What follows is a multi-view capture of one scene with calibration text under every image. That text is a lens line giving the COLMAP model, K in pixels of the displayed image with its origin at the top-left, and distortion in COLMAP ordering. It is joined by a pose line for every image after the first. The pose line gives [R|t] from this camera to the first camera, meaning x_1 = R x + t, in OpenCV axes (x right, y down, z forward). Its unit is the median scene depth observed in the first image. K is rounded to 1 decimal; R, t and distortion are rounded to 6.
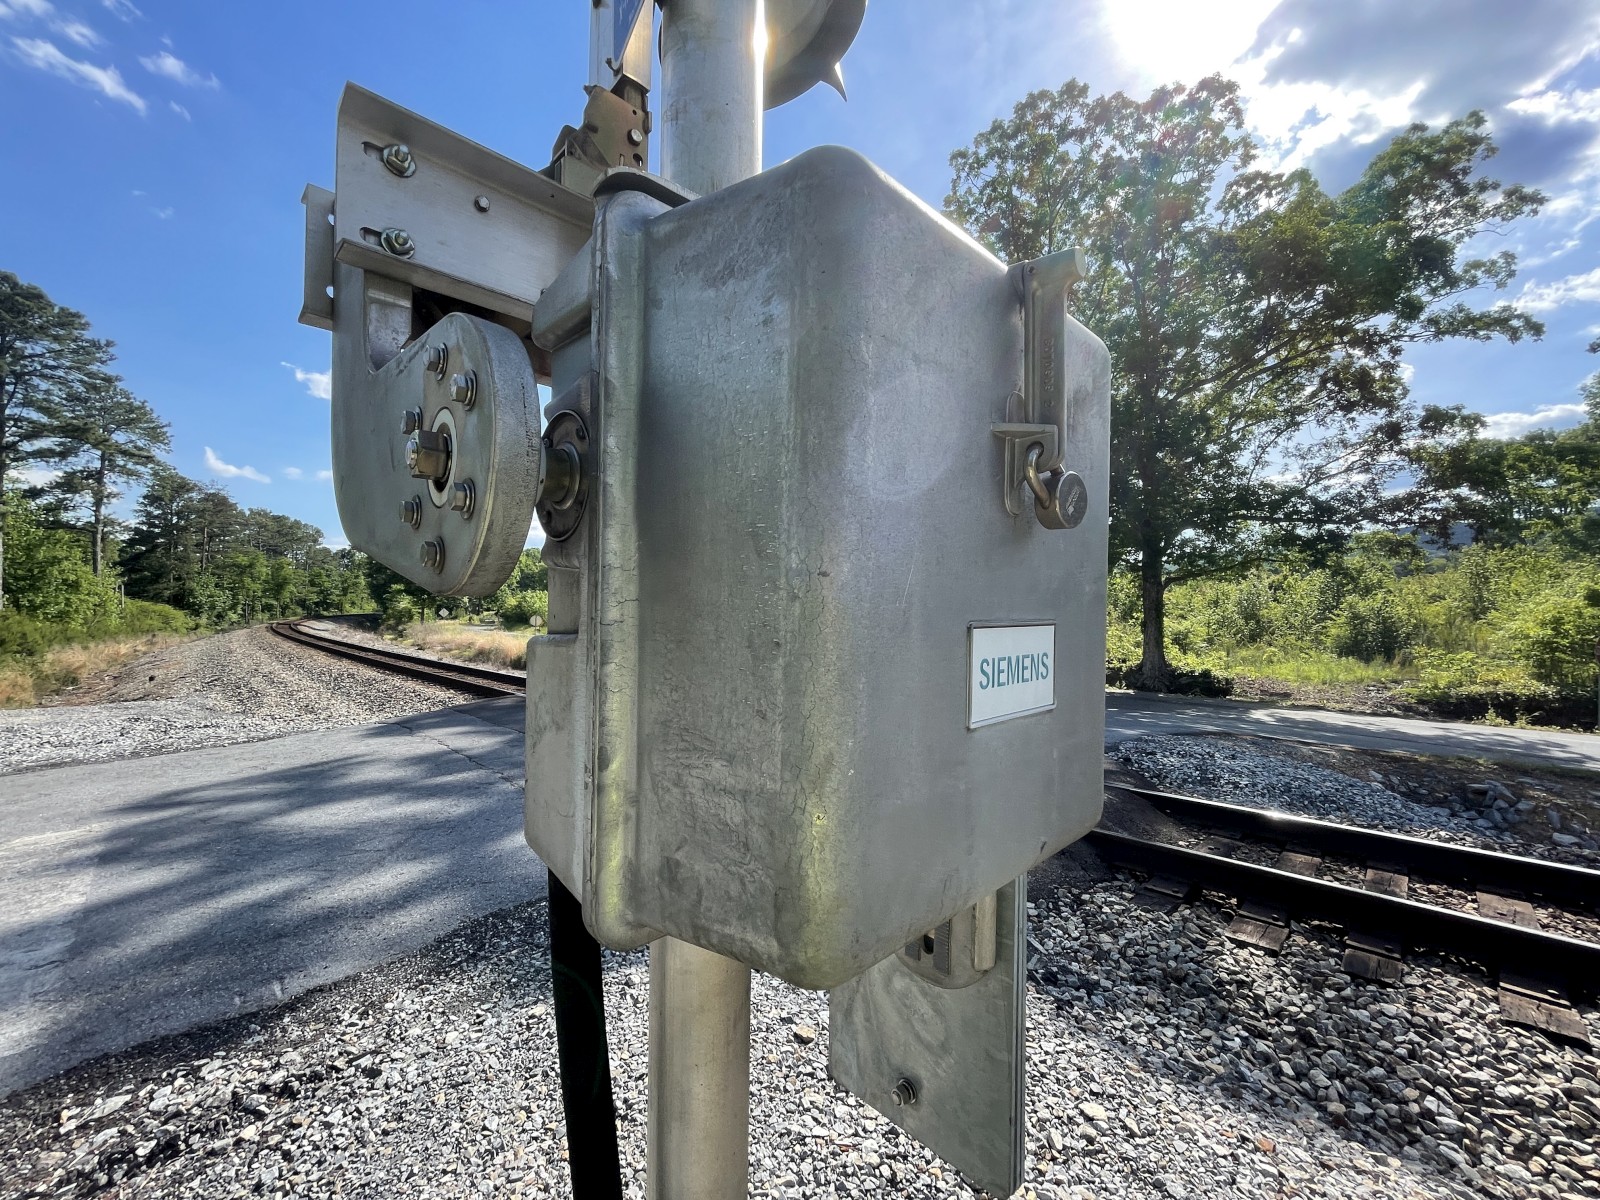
lens RADIAL K [[642.8, 0, 807.6], [0, 642.8, 599.4], [0, 0, 1]] dist [-0.002798, -0.000420]
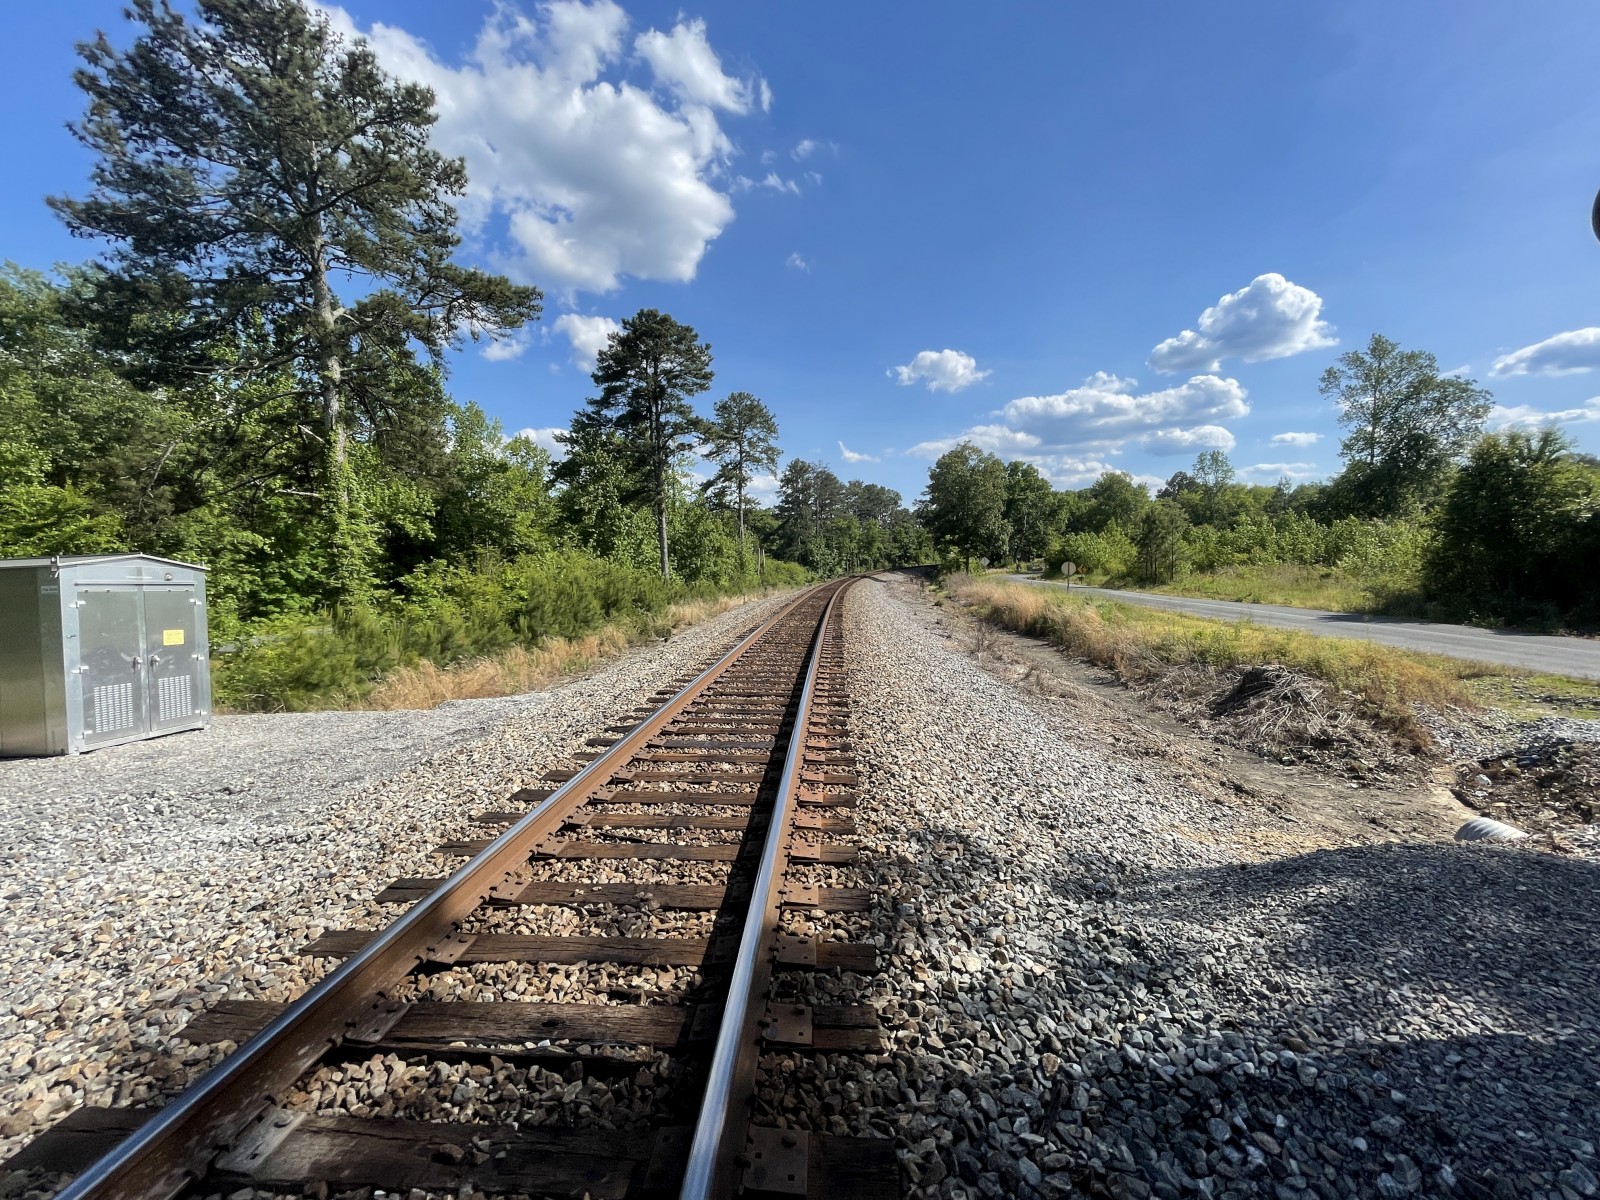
lens RADIAL K [[642.8, 0, 807.6], [0, 642.8, 599.4], [0, 0, 1]] dist [-0.002798, -0.000420]
pose [[0.681290, 0.008343, -0.731966, -0.158292], [0.054436, 0.996589, 0.062027, 0.011625], [0.729986, -0.082104, 0.678512, 0.546219]]
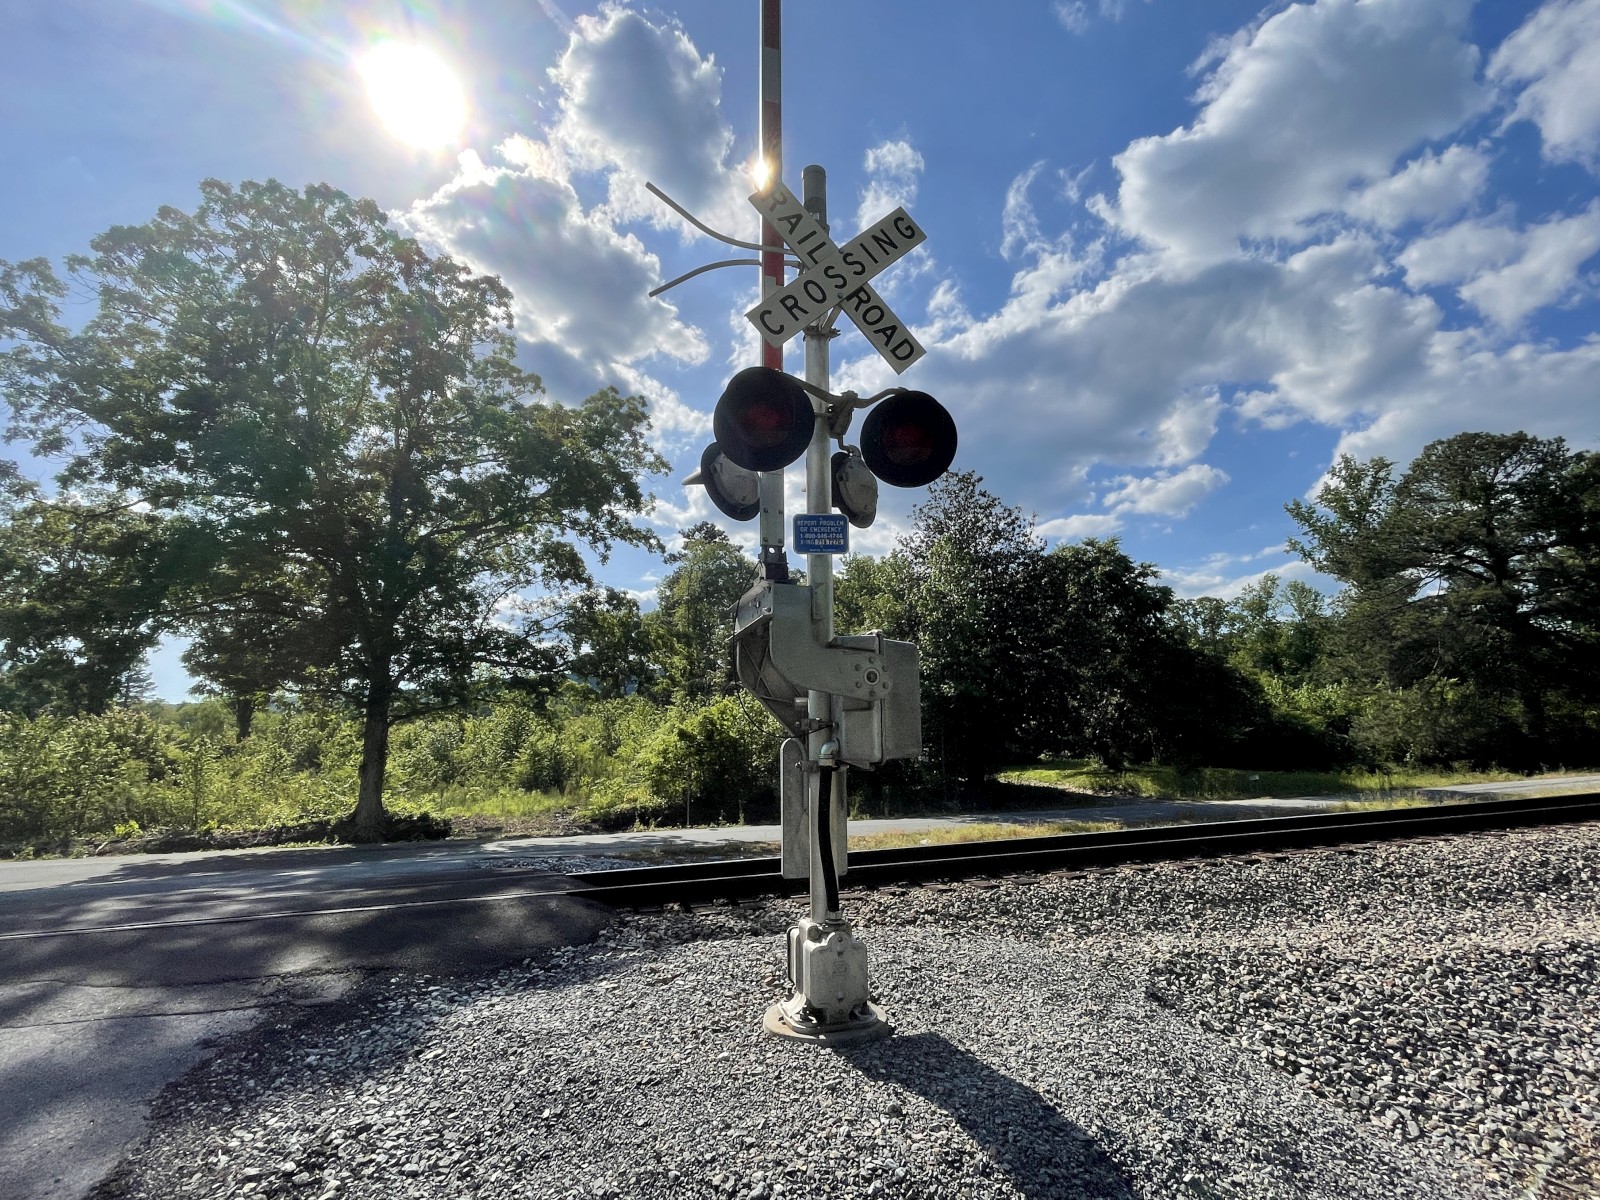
lens RADIAL K [[744.1, 0, 805.2], [0, 744.1, 600.5], [0, 0, 1]] dist [-0.004367, -0.000212]
pose [[0.455320, 0.155522, 0.876639, -0.163235], [0.013106, 0.983348, -0.181260, 0.007113], [-0.890231, 0.094021, 0.445700, -0.036527]]
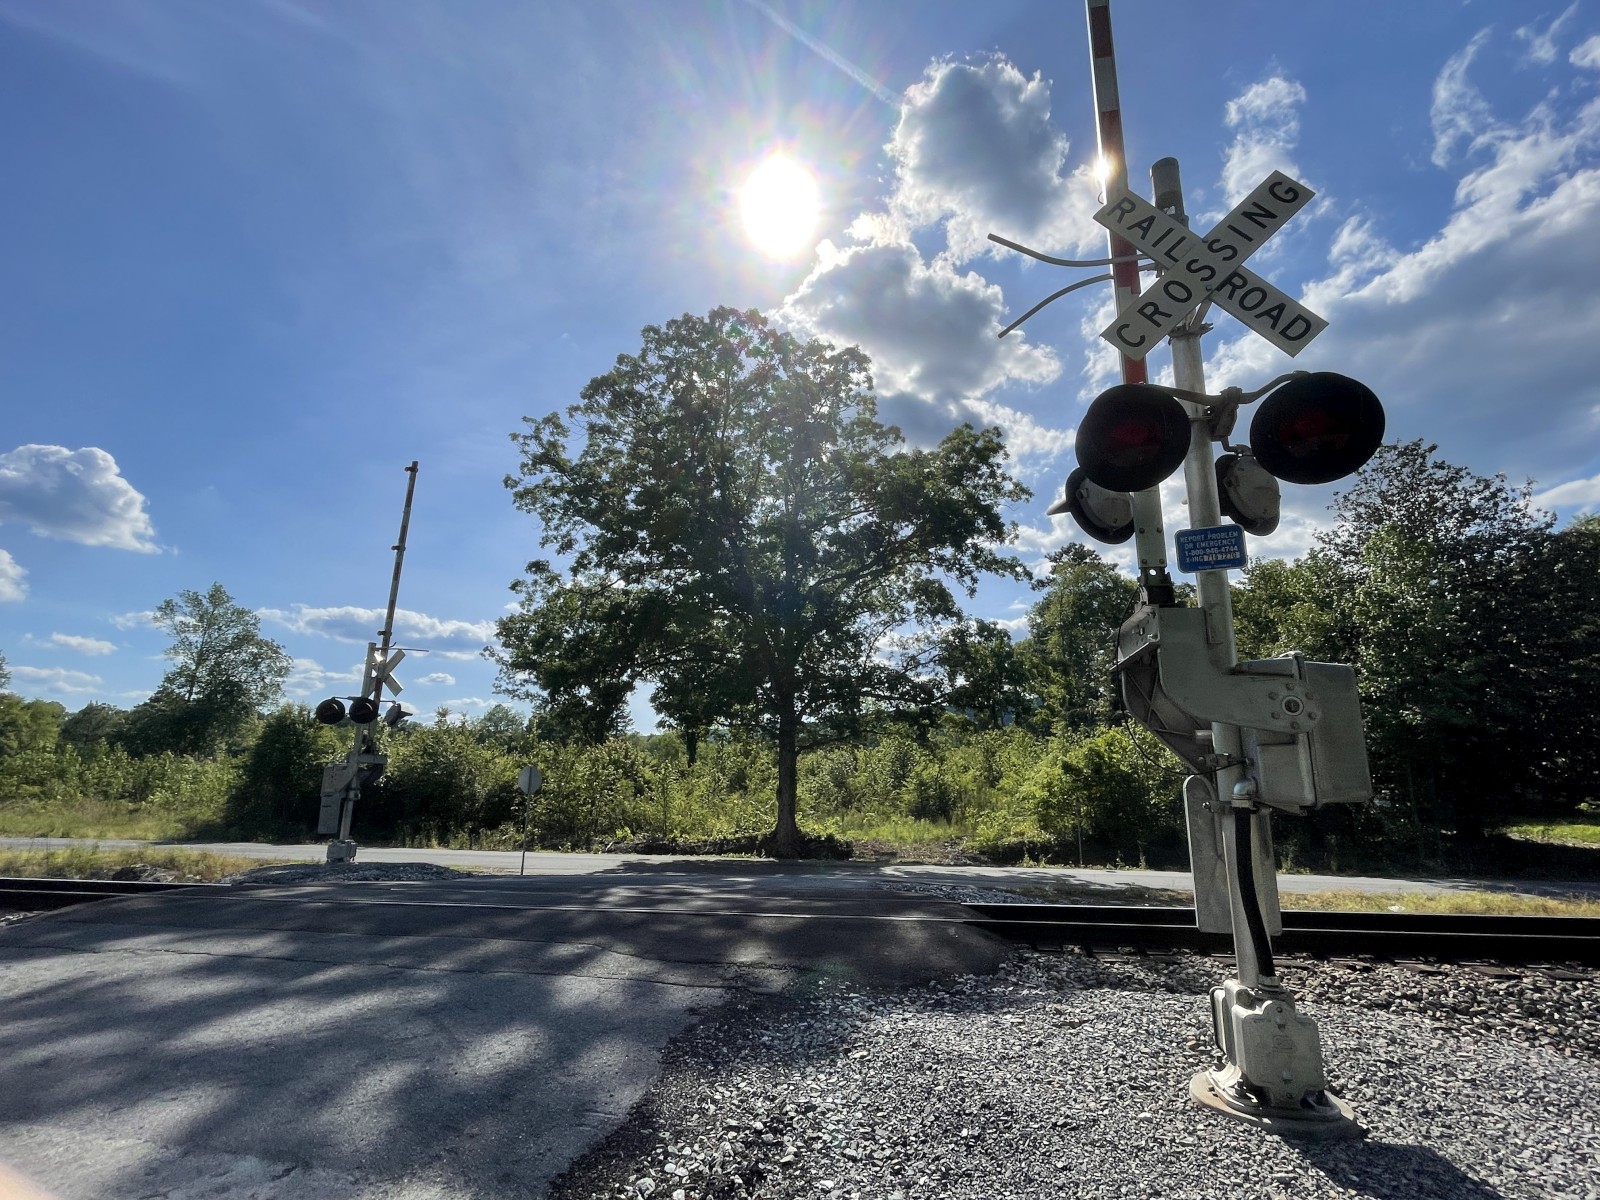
lens RADIAL K [[744.1, 0, 805.2], [0, 744.1, 600.5], [0, 0, 1]] dist [-0.004367, -0.000212]
pose [[0.821562, 0.133448, 0.554281, -0.168258], [-0.008368, 0.974937, -0.222322, 0.006854], [-0.570057, 0.178013, 0.802089, -0.039363]]
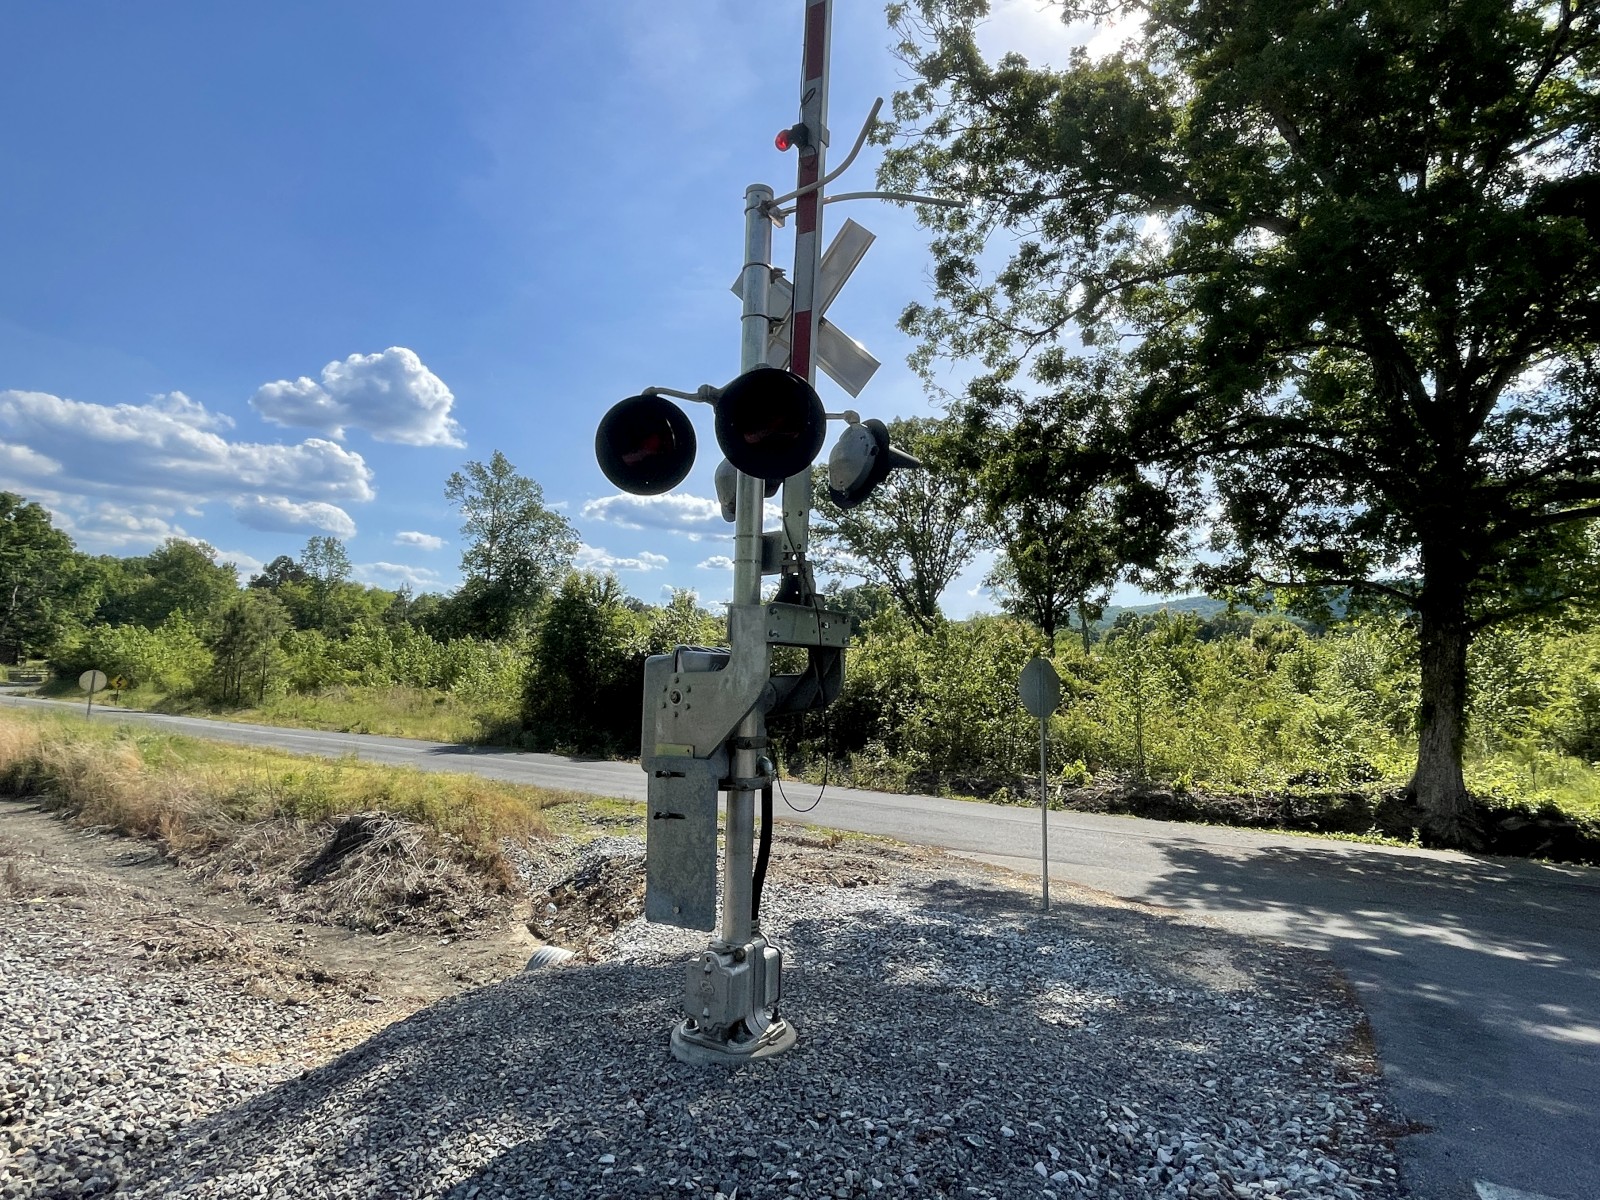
lens RADIAL K [[866.4, 0, 800.2], [0, 866.4, 607.3], [0, 0, 1]] dist [-0.001537, 0.000056]
pose [[0.969449, 0.035071, 0.242773, -0.149096], [-0.021840, 0.998136, -0.056979, 0.007315], [-0.244318, 0.049936, 0.968408, 0.529568]]
